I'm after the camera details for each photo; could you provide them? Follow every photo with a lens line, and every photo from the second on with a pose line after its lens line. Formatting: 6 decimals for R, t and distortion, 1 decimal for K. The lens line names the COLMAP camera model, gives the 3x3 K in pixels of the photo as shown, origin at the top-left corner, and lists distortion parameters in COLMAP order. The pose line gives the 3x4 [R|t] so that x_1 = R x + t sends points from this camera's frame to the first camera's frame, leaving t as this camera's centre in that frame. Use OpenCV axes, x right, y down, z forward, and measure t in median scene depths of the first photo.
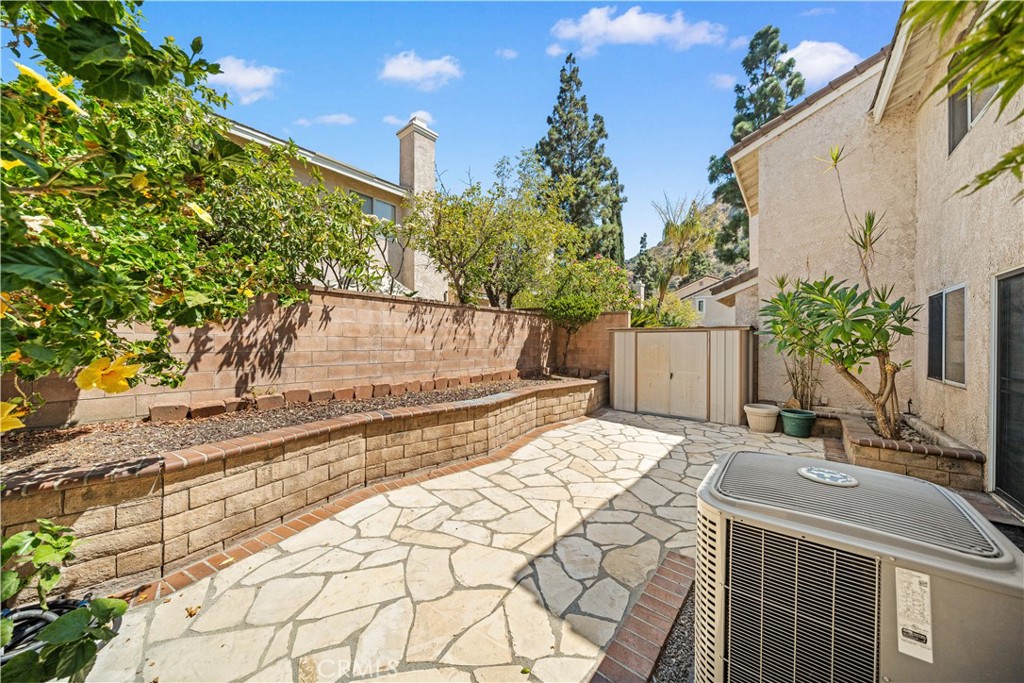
lens RADIAL K [[348.9, 0, 516.5], [0, 348.9, 341.5], [0, 0, 1]] dist [-0.006652, 0.000009]
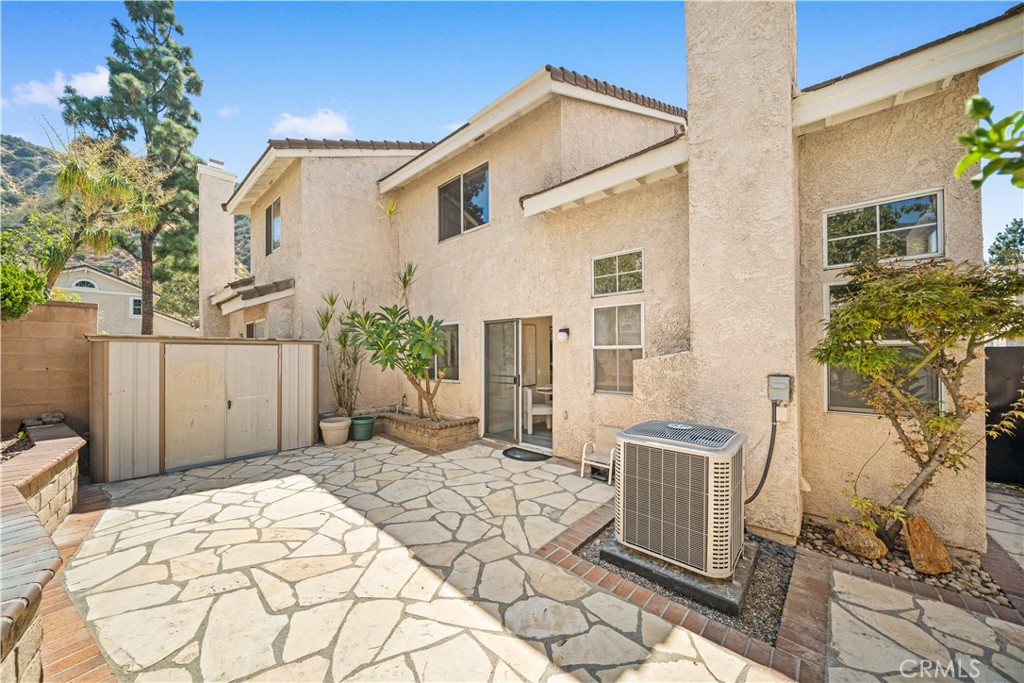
lens RADIAL K [[353.1, 0, 495.9], [0, 353.1, 351.8], [0, 0, 1]] dist [-0.007251, -0.000099]
pose [[0.069635, 0.001528, 0.997571, -0.434260], [0.001882, 0.999997, -0.001664, -0.016485], [-0.997571, 0.001994, 0.069632, 0.677281]]
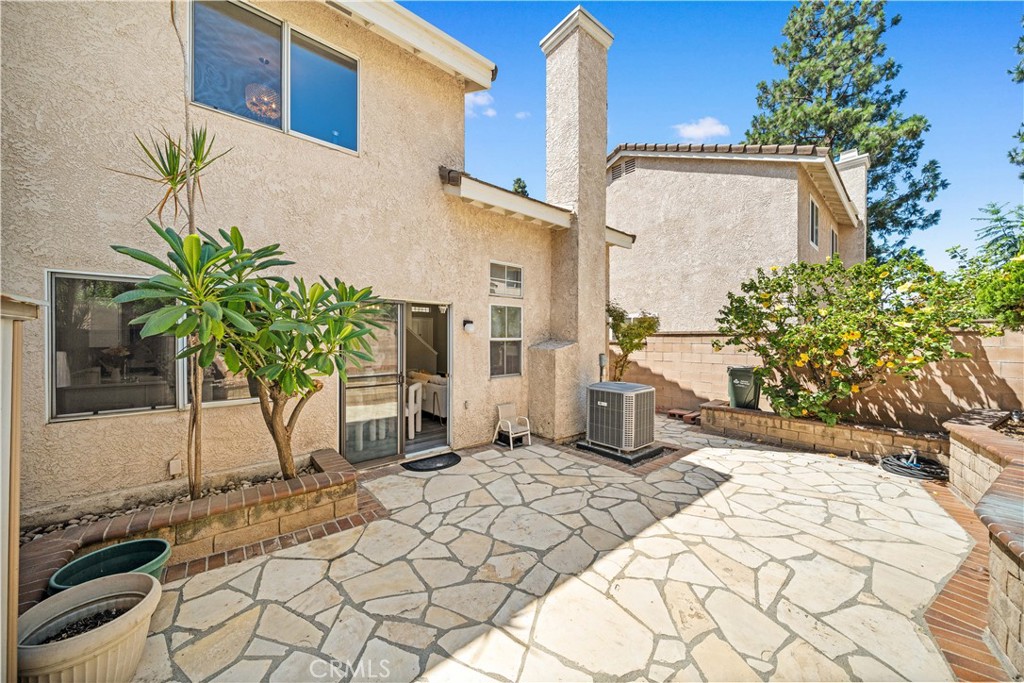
lens RADIAL K [[348.9, 0, 516.5], [0, 348.9, 341.5], [0, 0, 1]] dist [-0.006652, 0.000009]
pose [[-0.985145, -0.006991, 0.171580, 0.483948], [-0.005533, 0.999944, 0.008977, -0.036951], [-0.171633, 0.007895, -0.985129, 1.781317]]
